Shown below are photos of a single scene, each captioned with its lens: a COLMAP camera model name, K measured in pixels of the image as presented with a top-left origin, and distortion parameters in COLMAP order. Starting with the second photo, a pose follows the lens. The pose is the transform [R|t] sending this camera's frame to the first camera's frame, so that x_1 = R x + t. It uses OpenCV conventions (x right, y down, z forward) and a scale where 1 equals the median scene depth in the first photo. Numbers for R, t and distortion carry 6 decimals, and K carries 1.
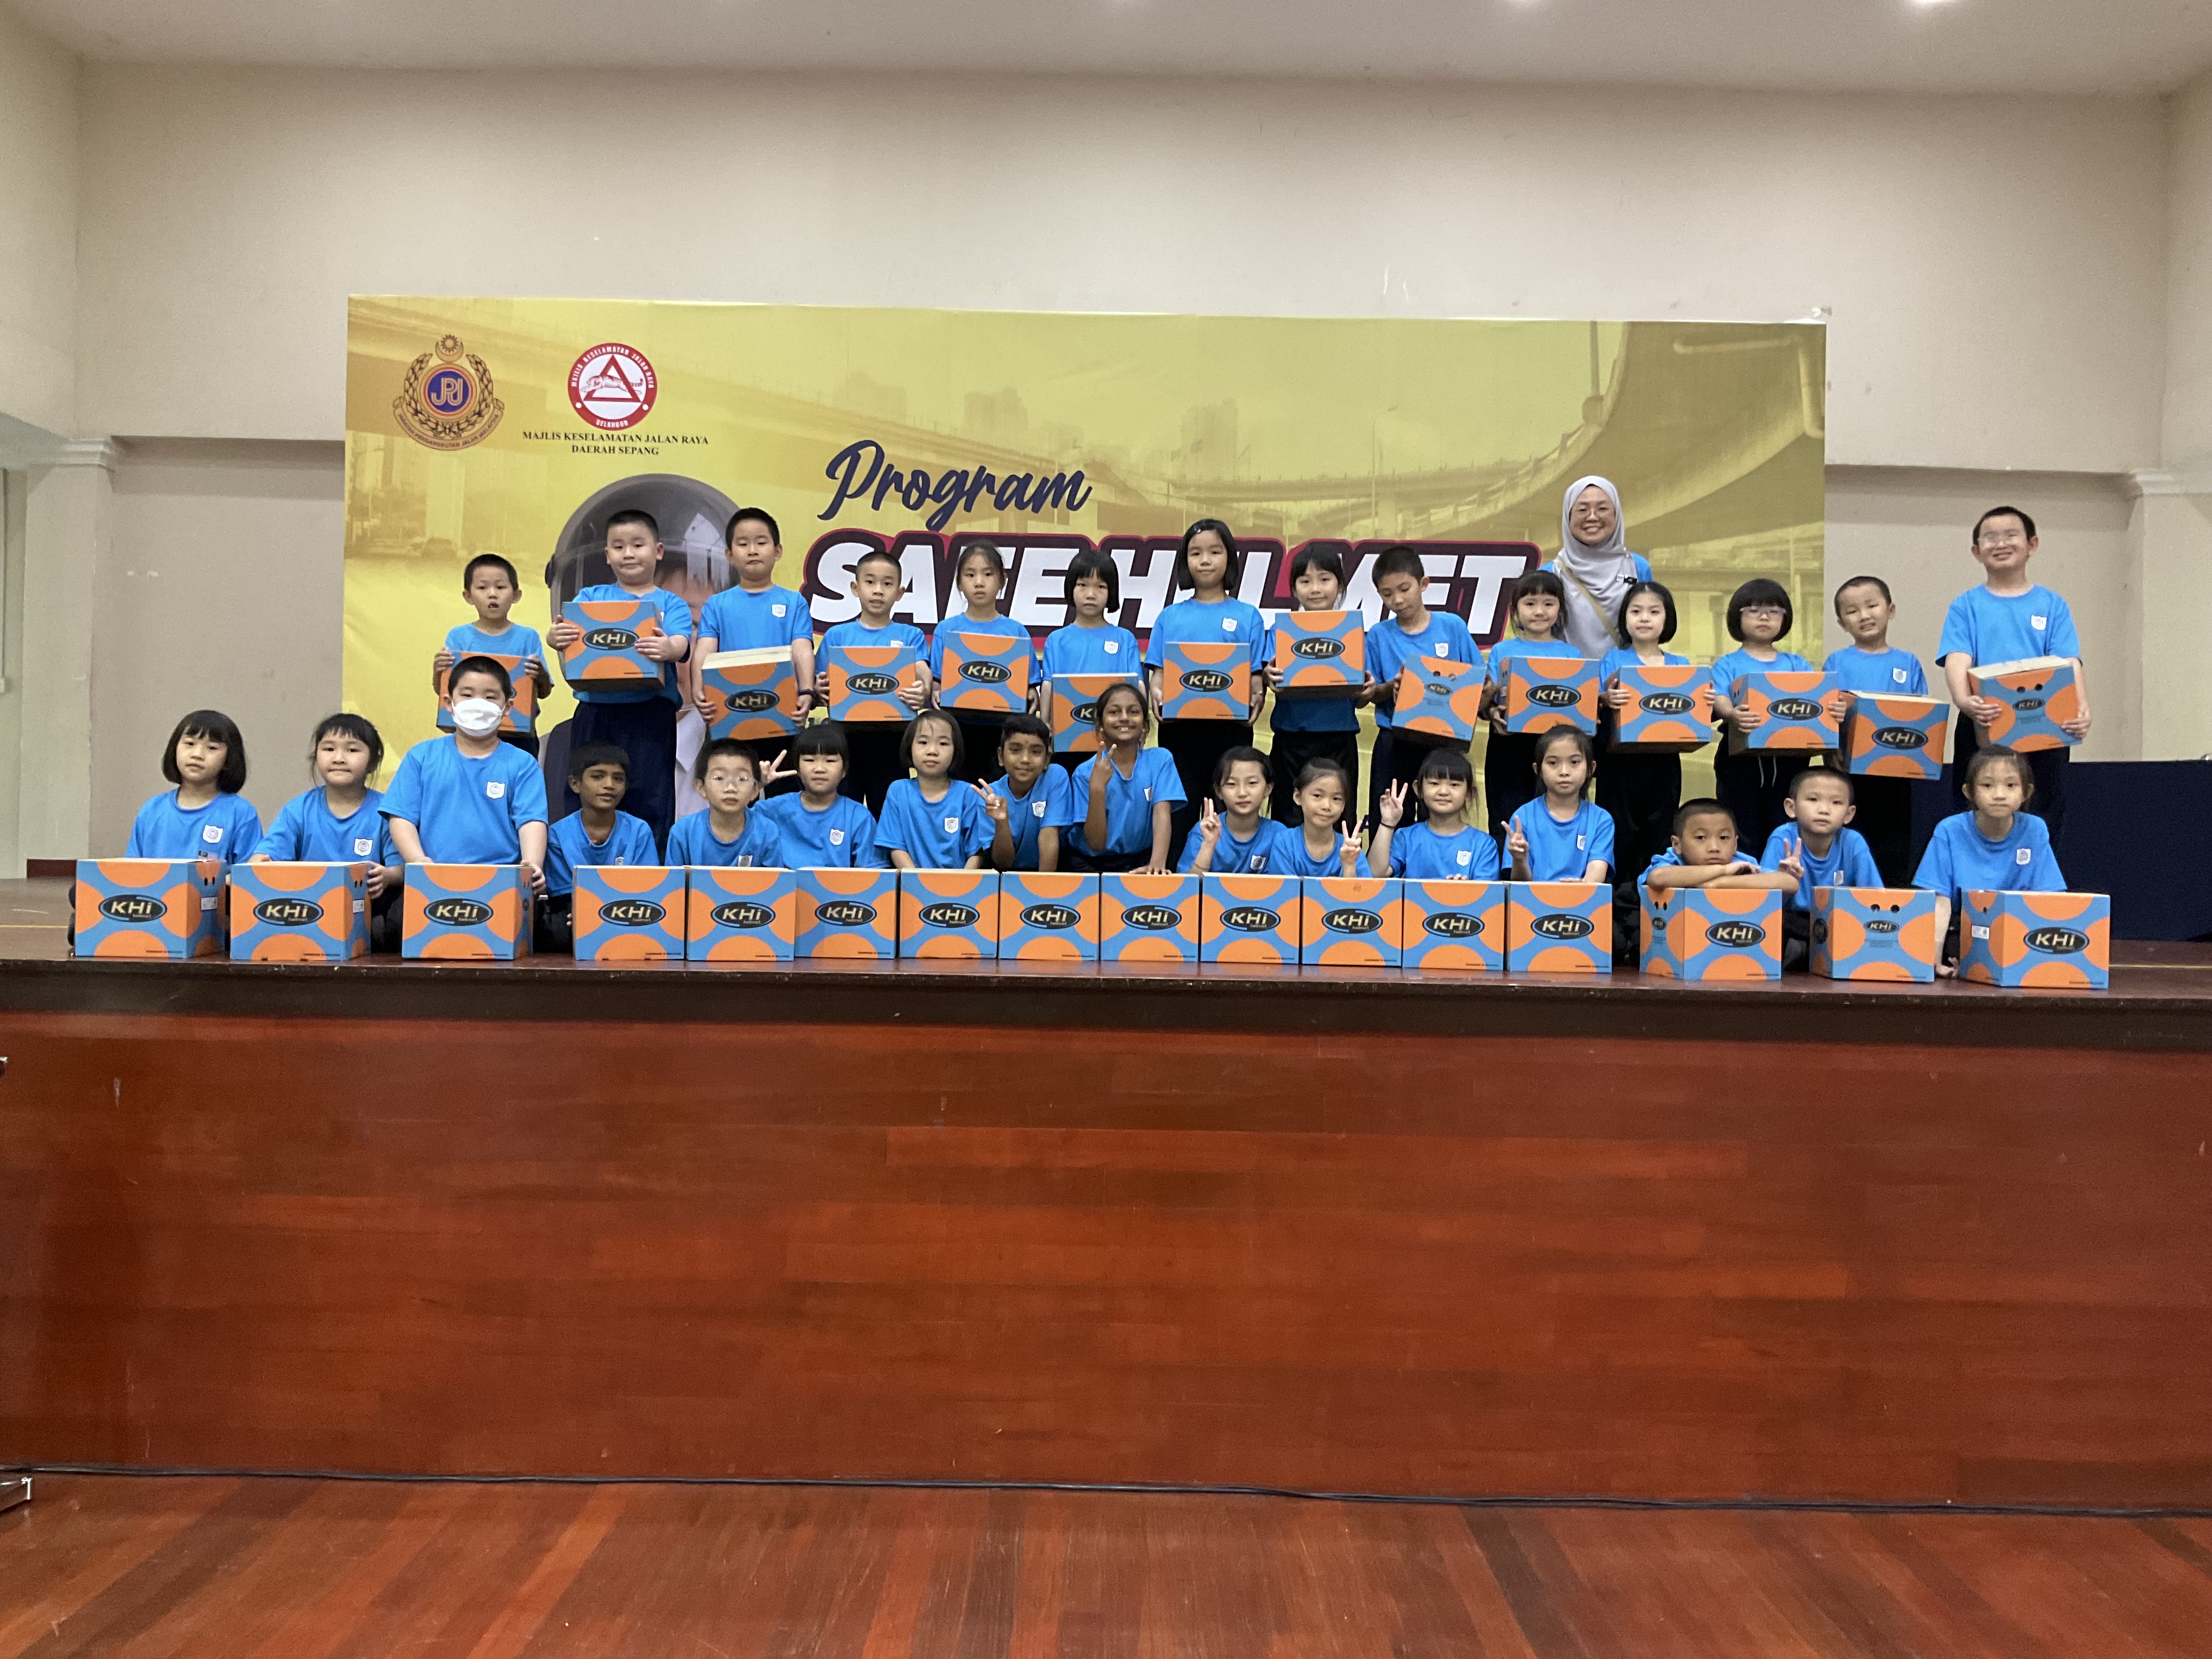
lens RADIAL K [[1829.9, 0, 1106.0], [0, 1829.9, 829.5], [0, 0, 1]] dist [0.133297, -0.285716]
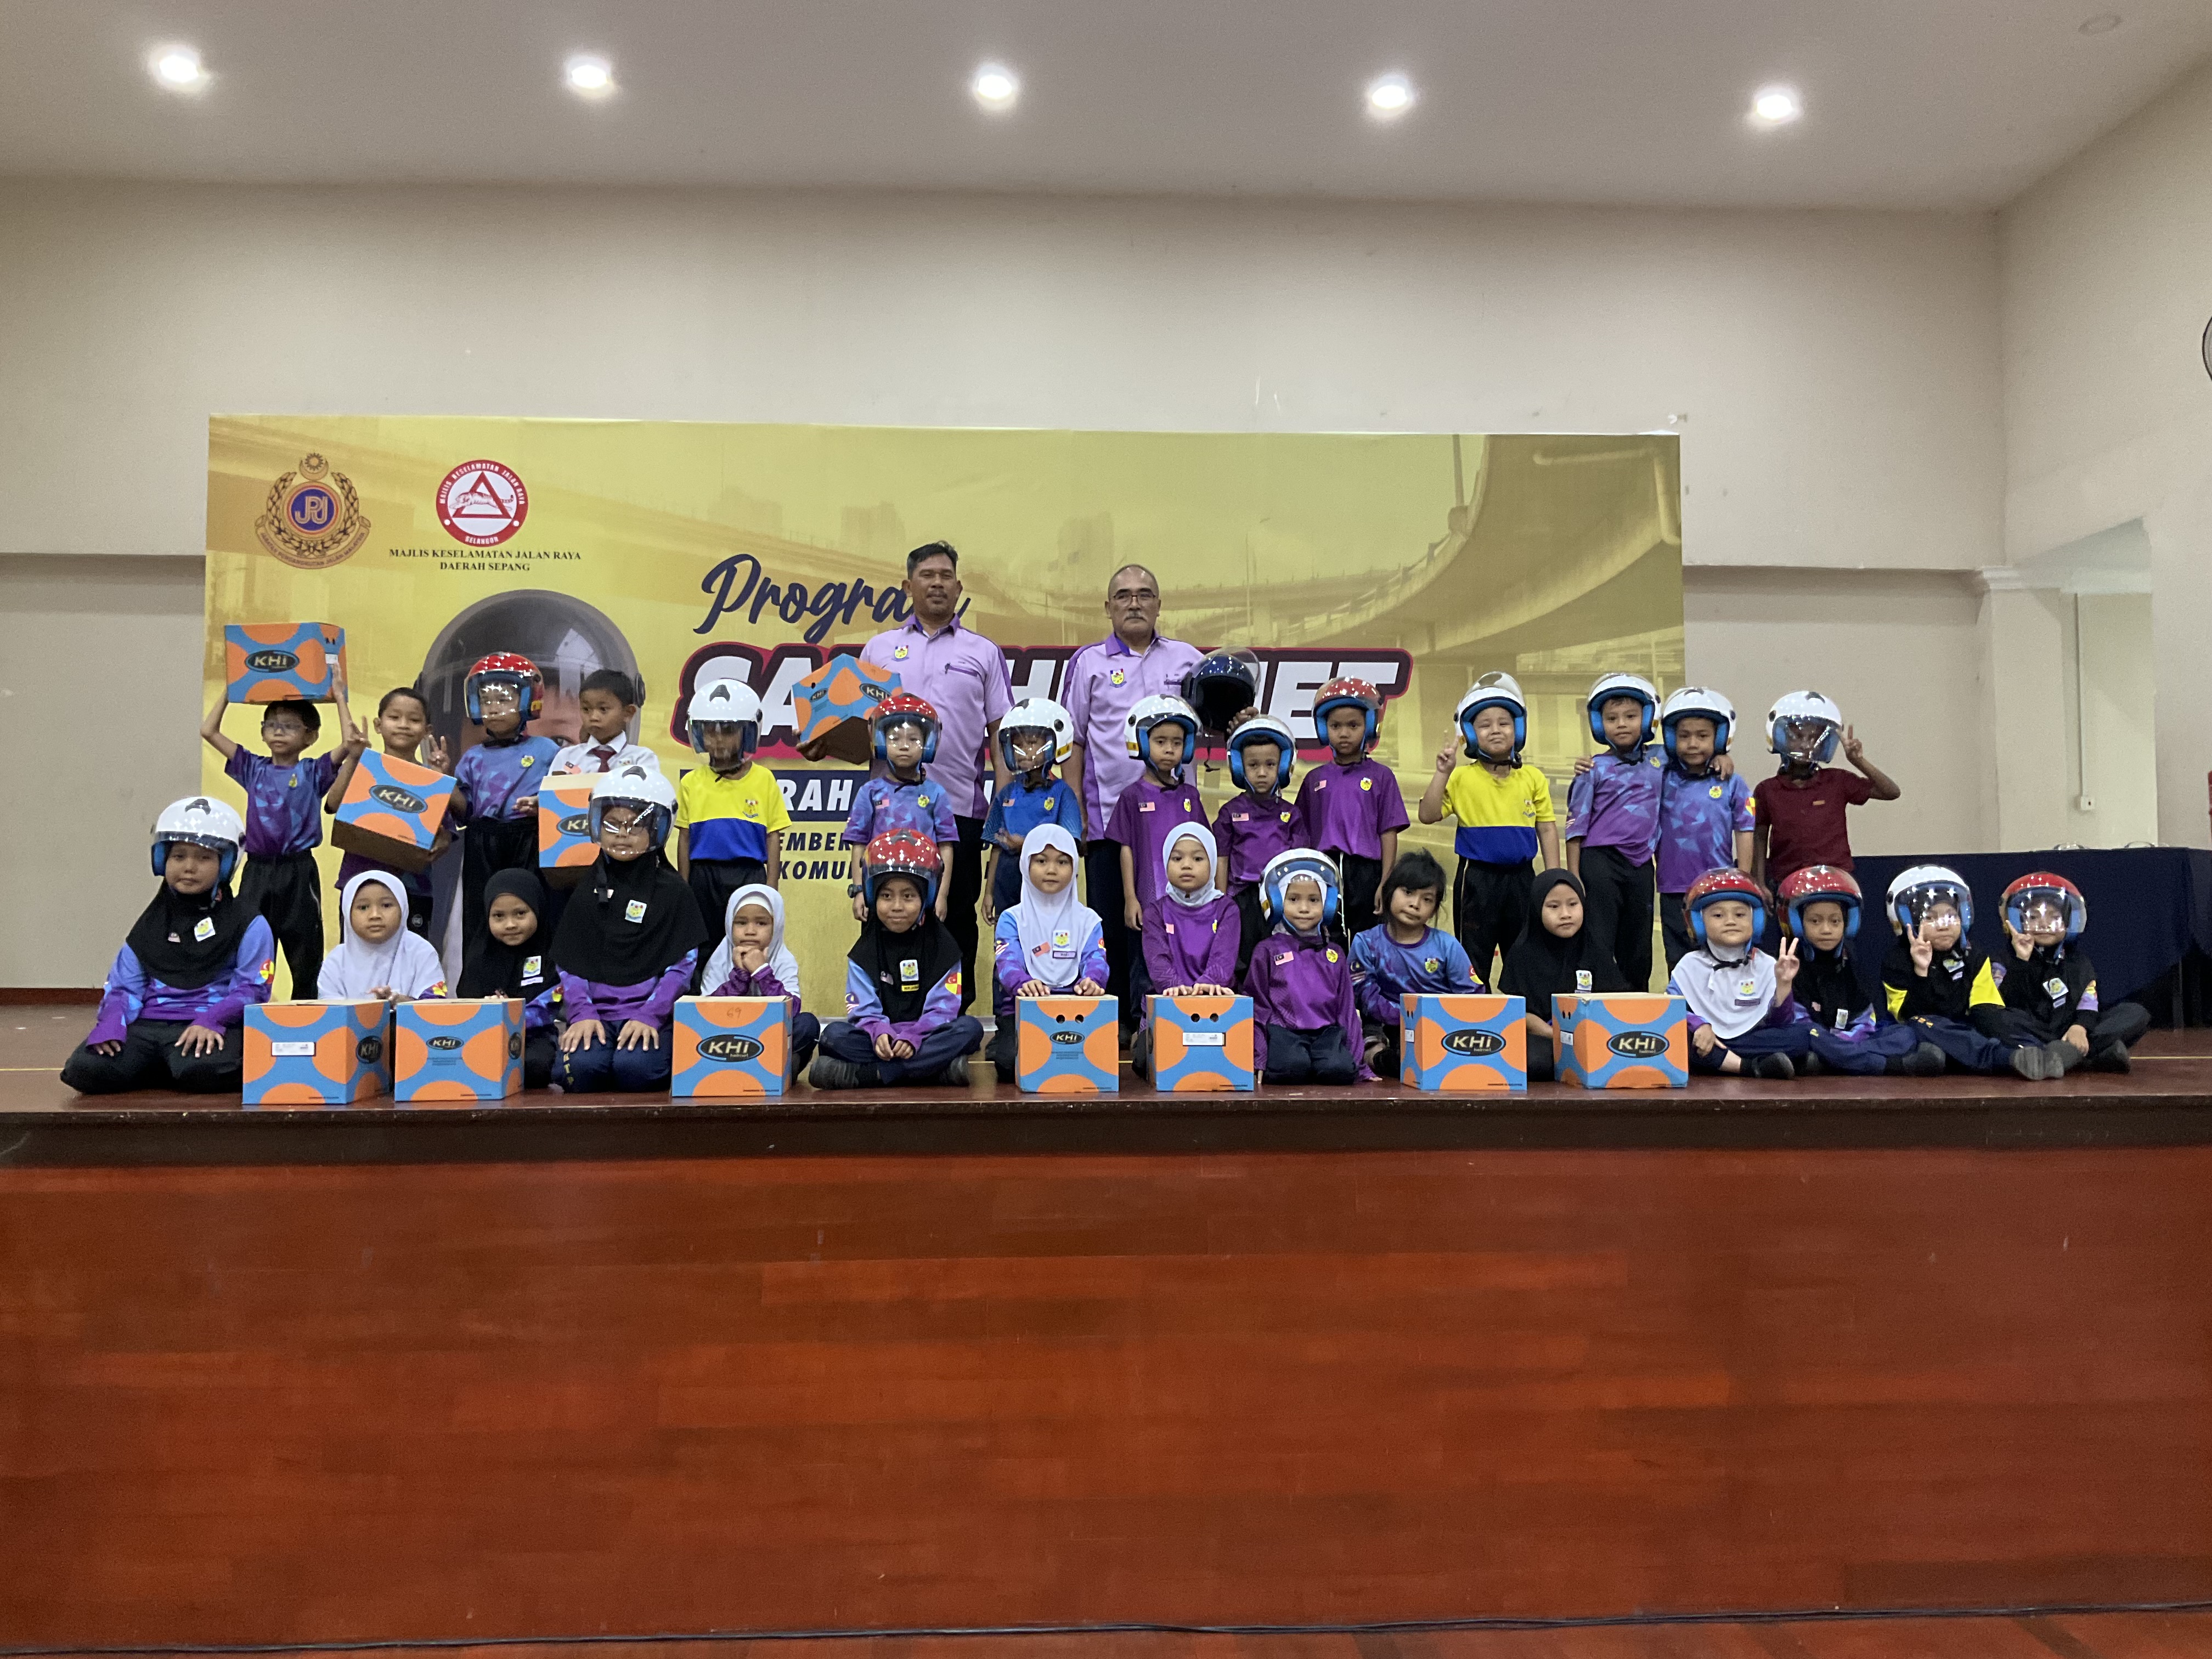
lens RADIAL K [[1829.9, 0, 1106.0], [0, 1829.9, 829.5], [0, 0, 1]] dist [0.133297, -0.285716]
pose [[0.998183, -0.017841, 0.057555, 0.006333], [0.020631, 0.998622, -0.048259, -0.010246], [-0.056615, 0.049359, 0.997175, 0.001527]]
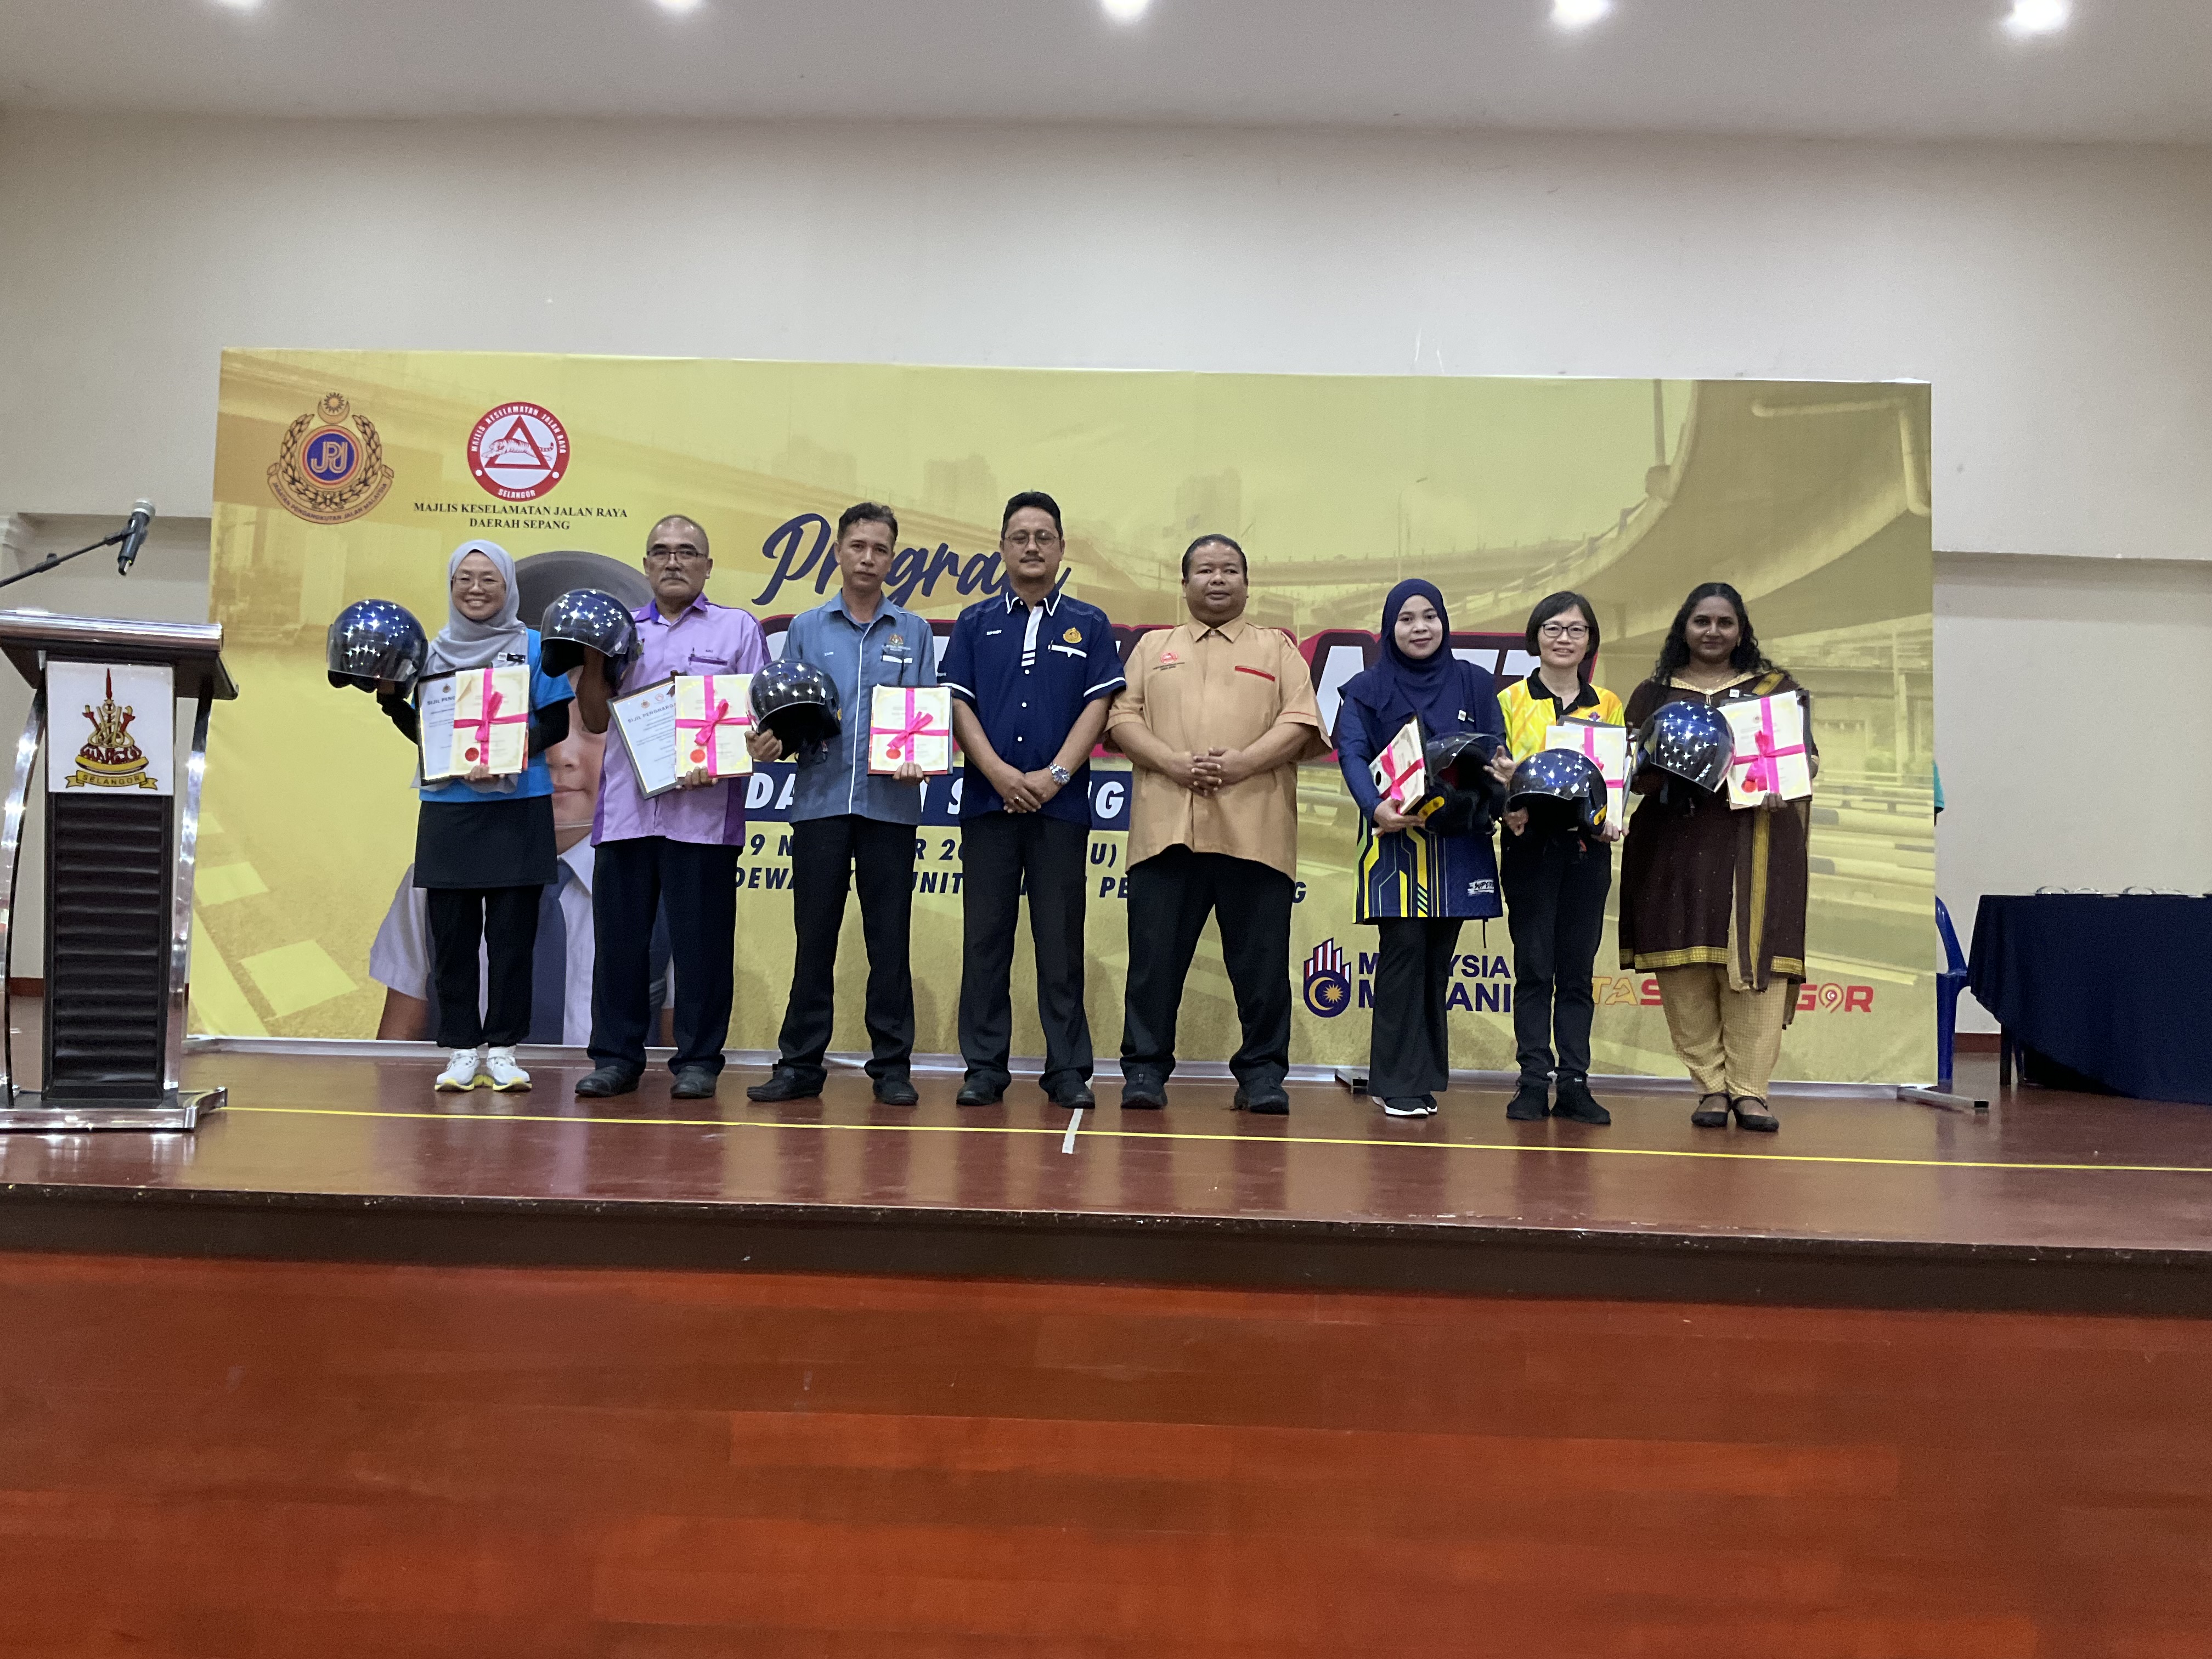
lens RADIAL K [[1829.1, 0, 1106.0], [0, 1829.1, 829.5], [0, 0, 1]] dist [0.131805, -0.270984]
pose [[0.999746, 0.006996, -0.021415, 0.027969], [-0.008040, 0.998764, -0.049056, -0.022443], [0.021046, 0.049215, 0.998566, 0.149749]]
